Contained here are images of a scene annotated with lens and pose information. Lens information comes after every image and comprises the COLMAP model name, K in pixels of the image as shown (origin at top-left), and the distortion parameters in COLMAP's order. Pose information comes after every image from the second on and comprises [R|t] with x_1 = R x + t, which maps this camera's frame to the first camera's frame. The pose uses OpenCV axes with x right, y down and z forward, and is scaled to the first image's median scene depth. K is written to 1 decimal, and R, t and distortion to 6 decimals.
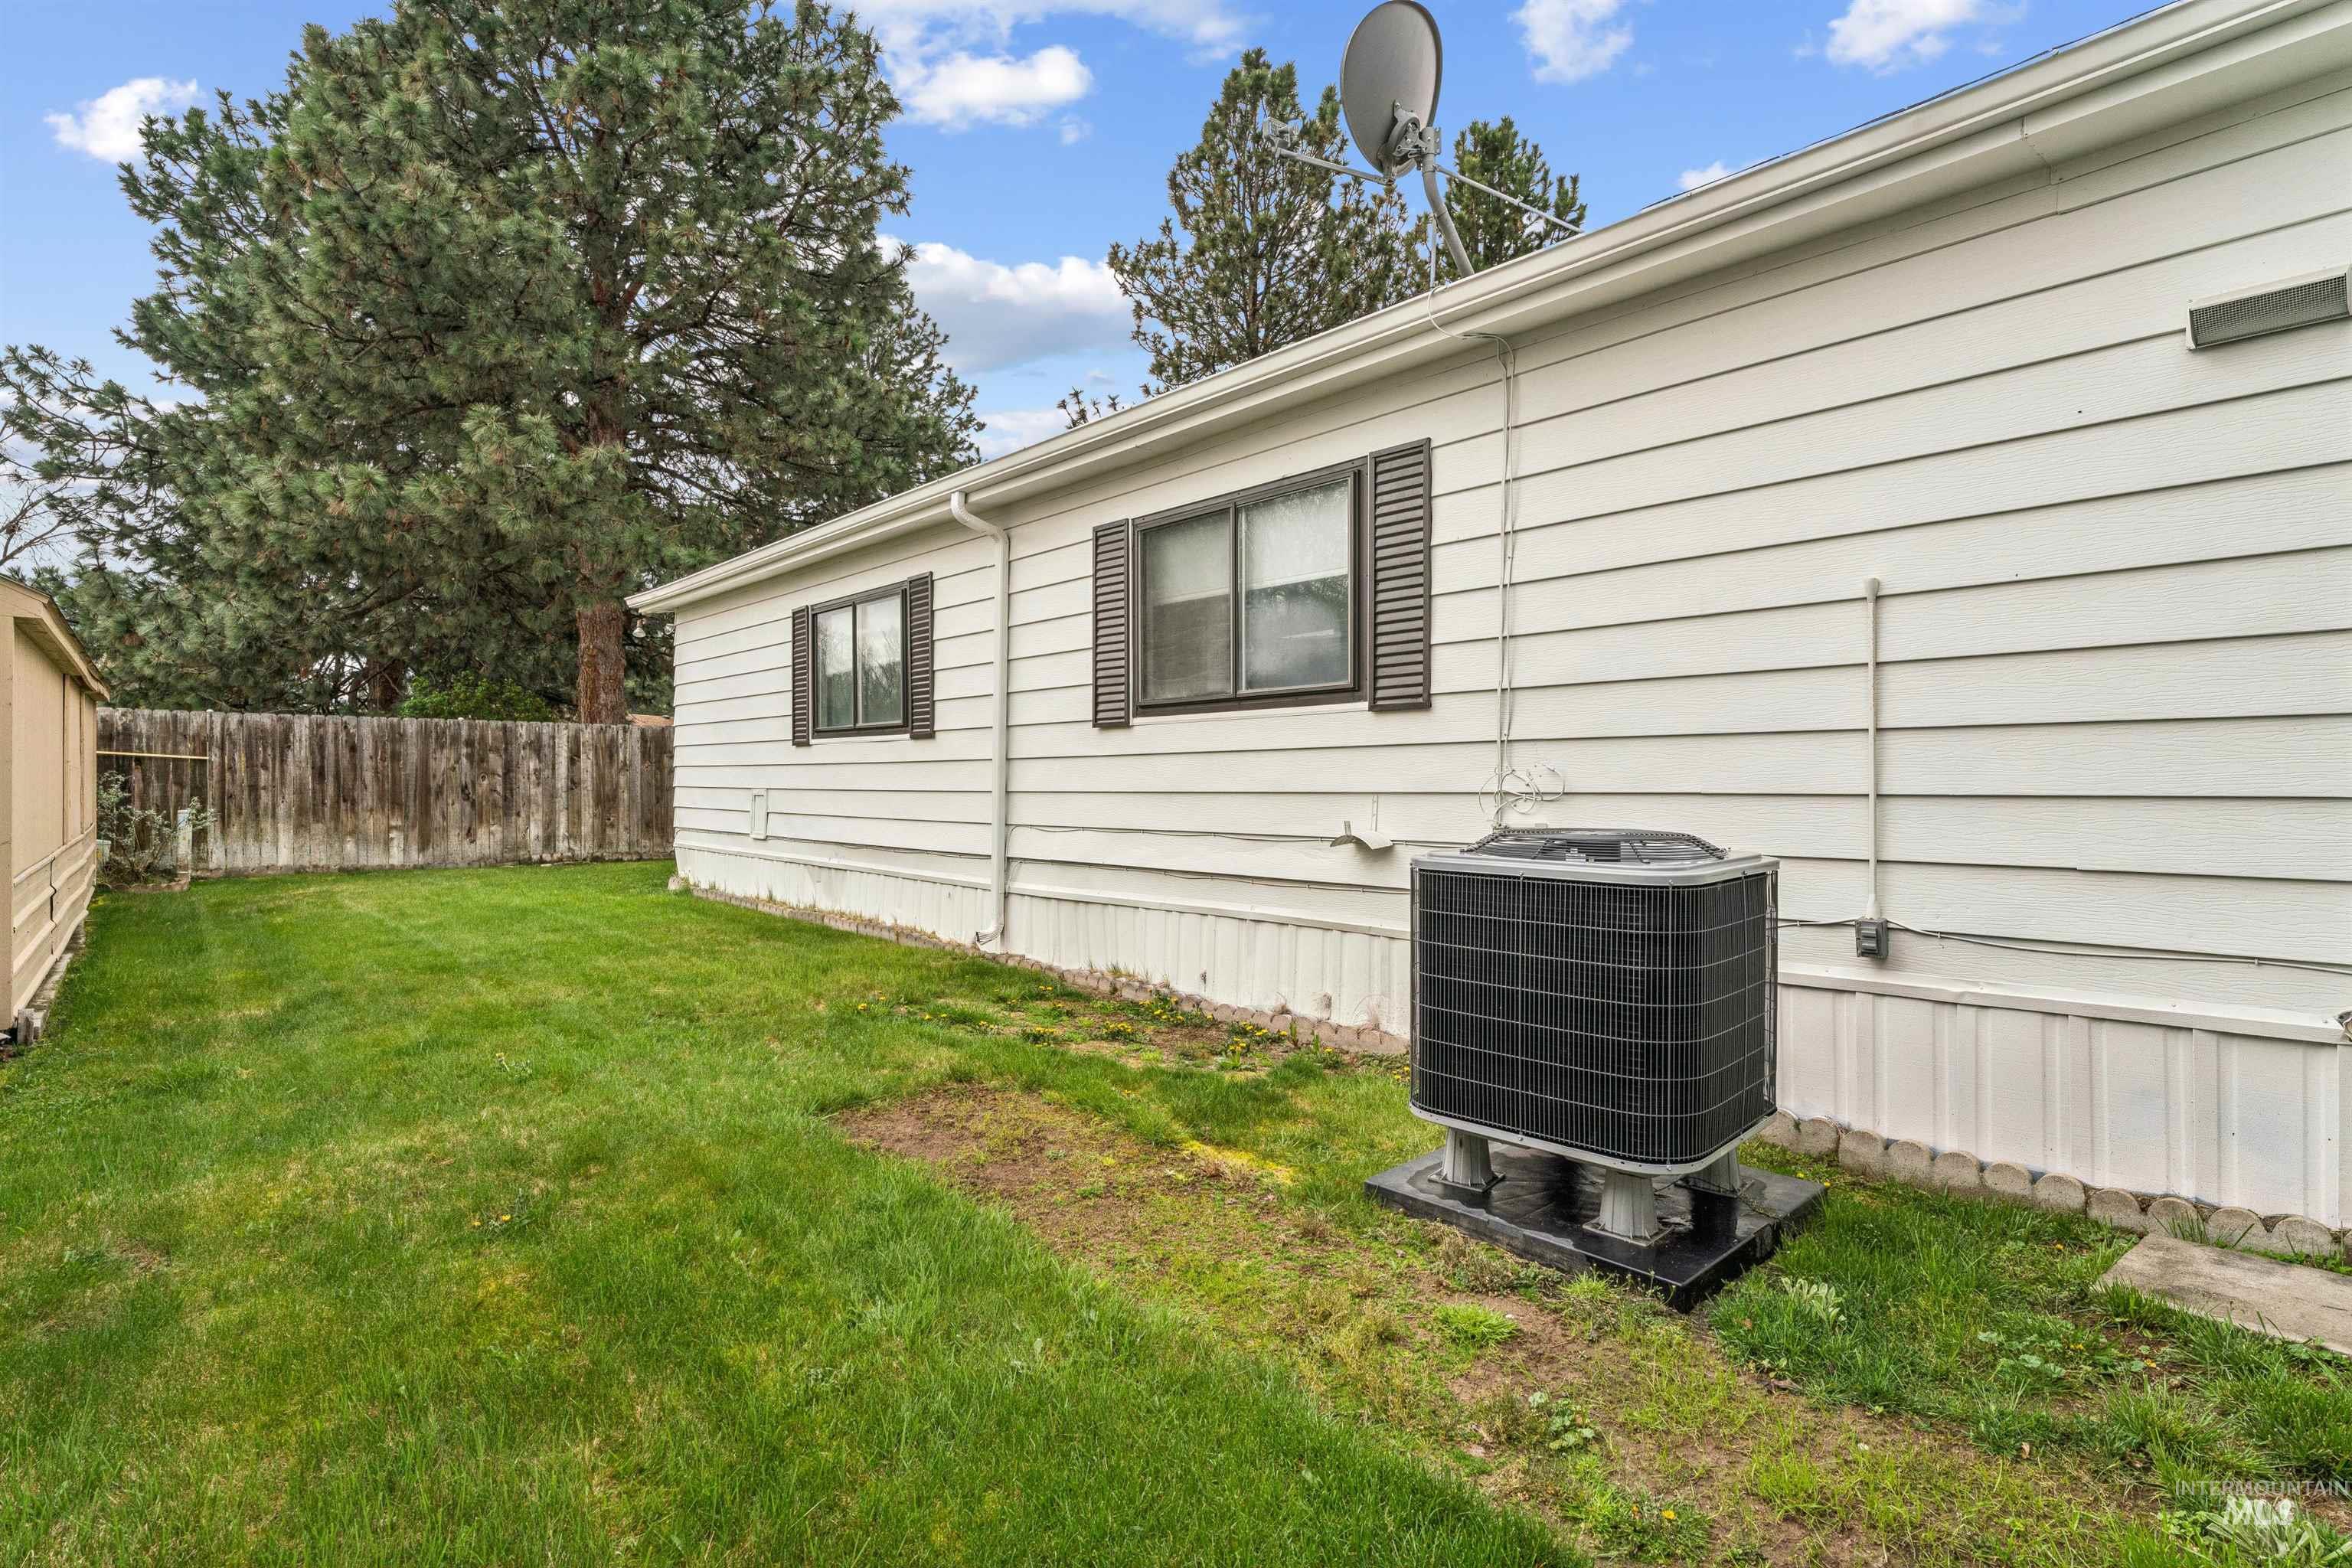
lens RADIAL K [[1174.5, 0, 1188.6], [0, 1174.5, 787.0], [0, 0, 1]] dist [-0.002717, 0.001463]
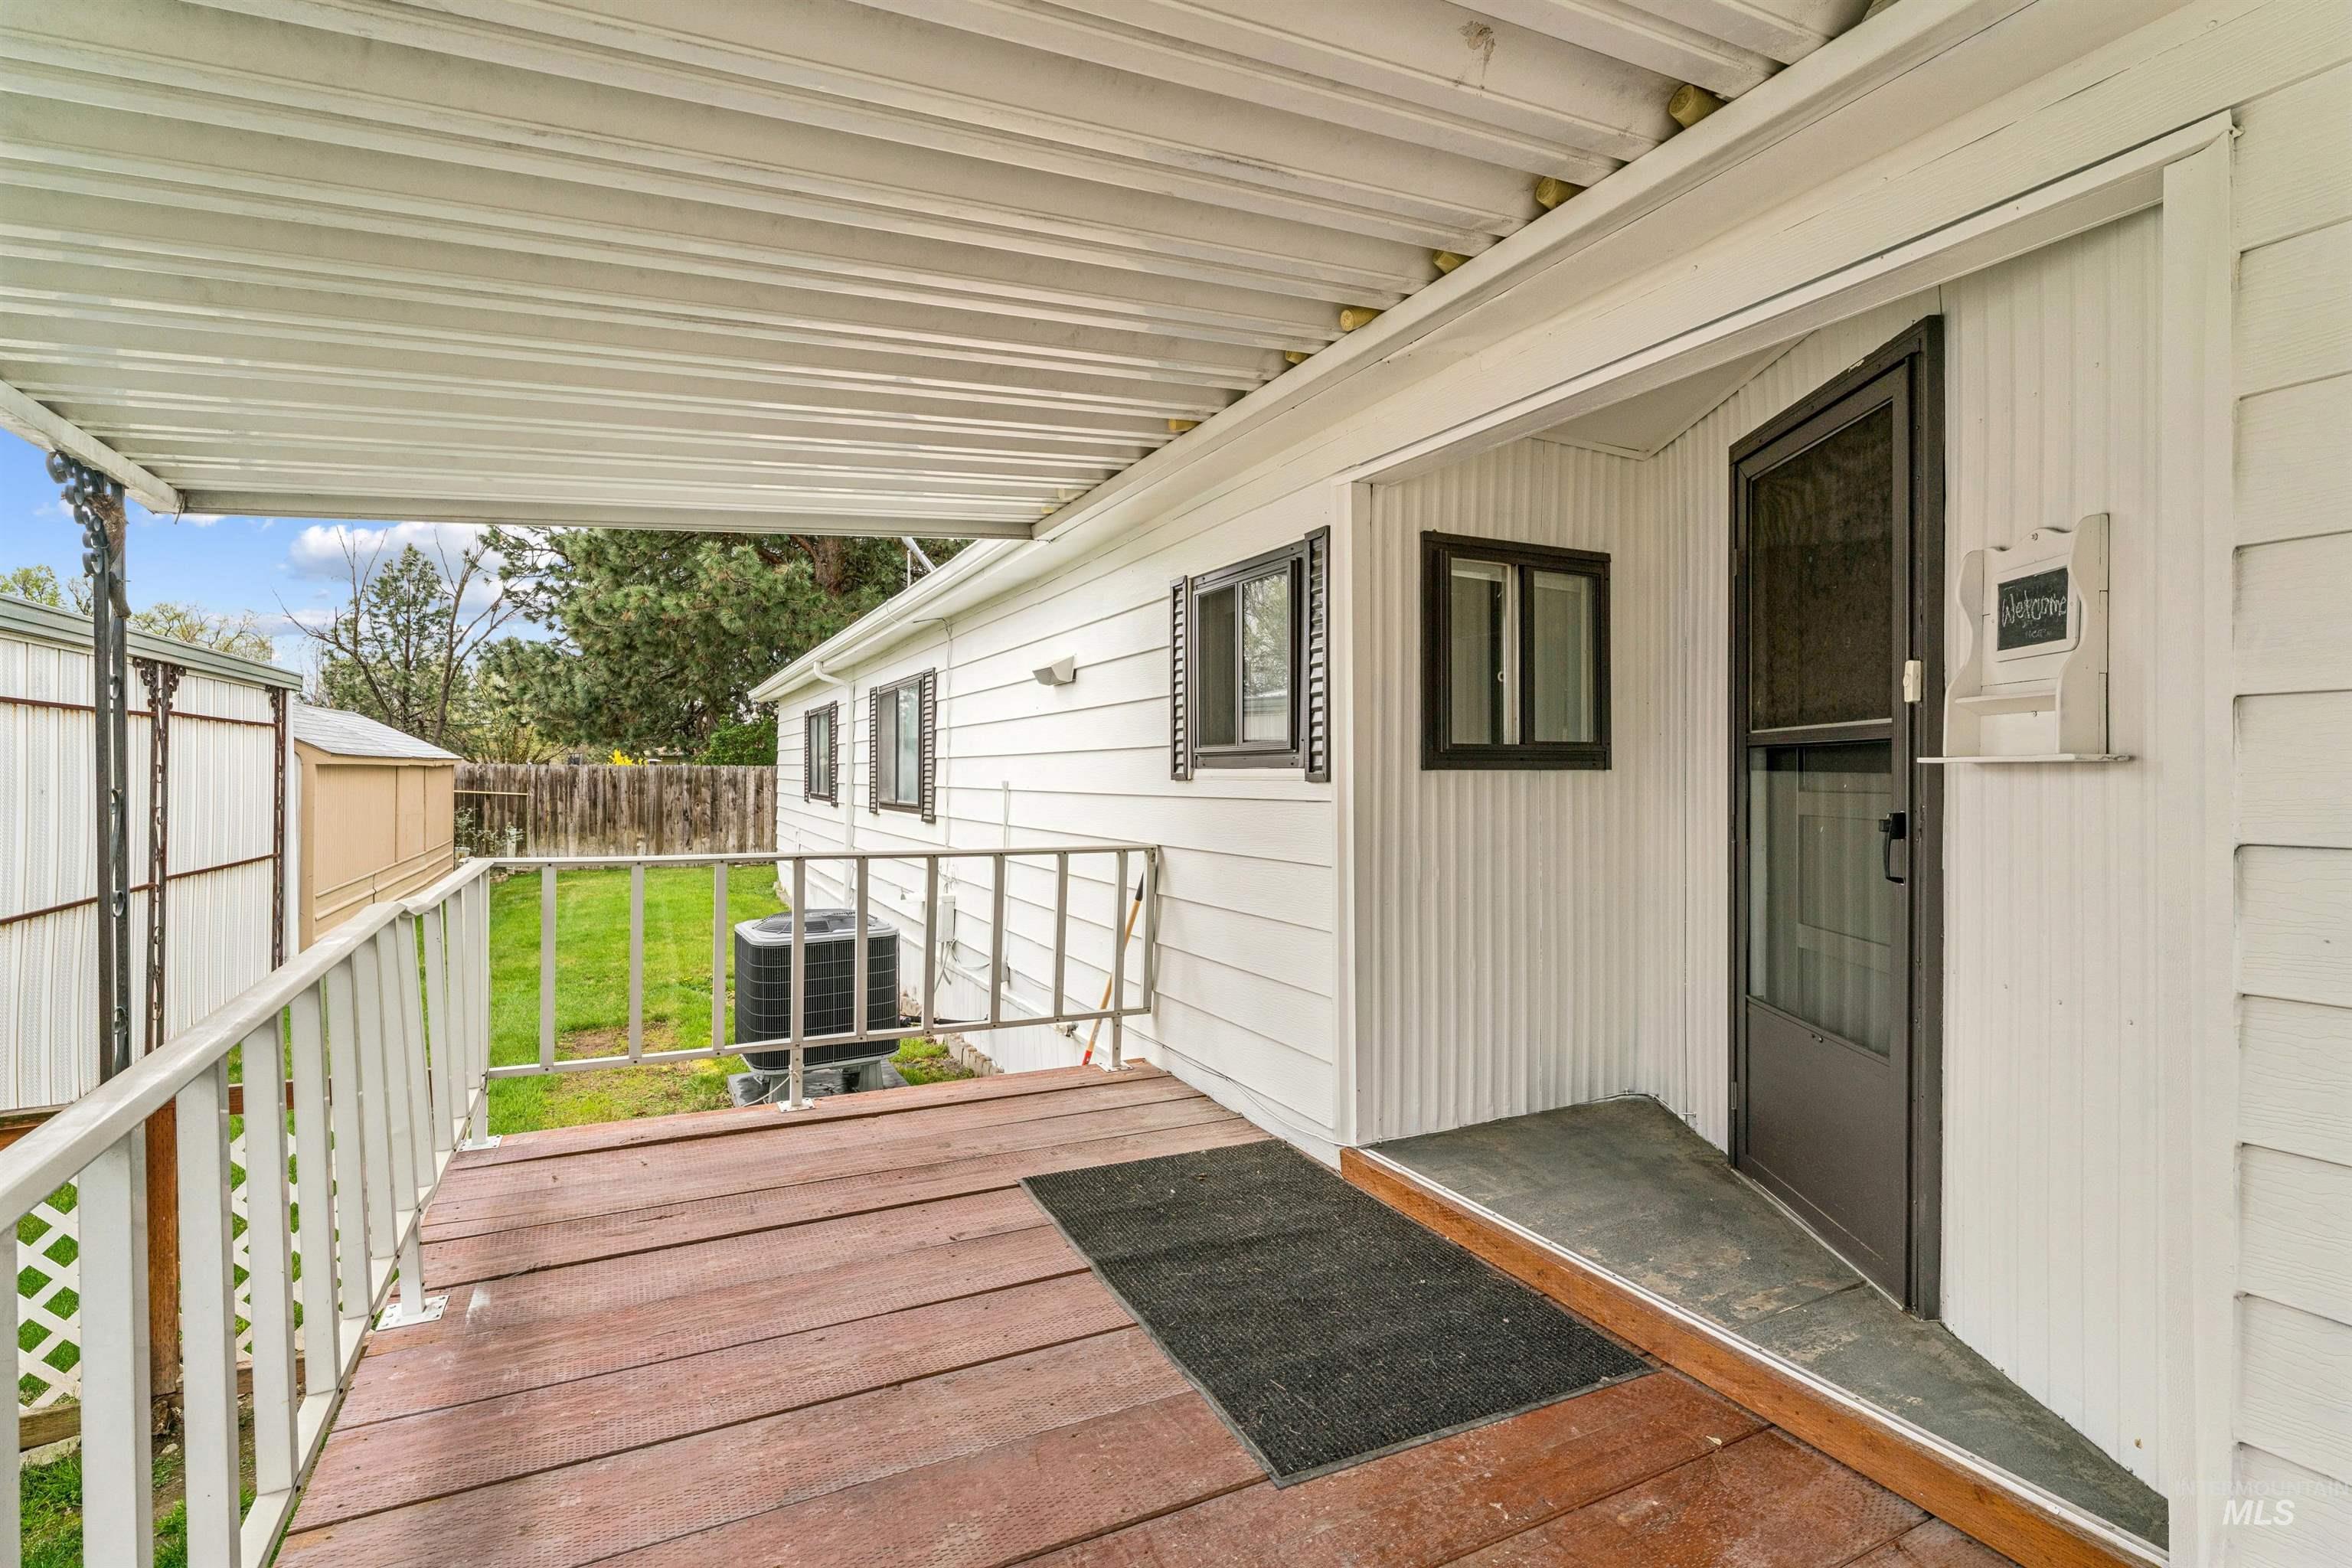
lens RADIAL K [[1084.4, 0, 1172.5], [0, 1084.4, 768.5], [0, 0, 1]] dist [-0.004721, -0.000345]
pose [[0.967664, 0.001831, -0.252236, 0.309592], [-0.004416, 0.999943, -0.009683, -0.043624], [0.252204, 0.010484, 0.967617, -0.147915]]
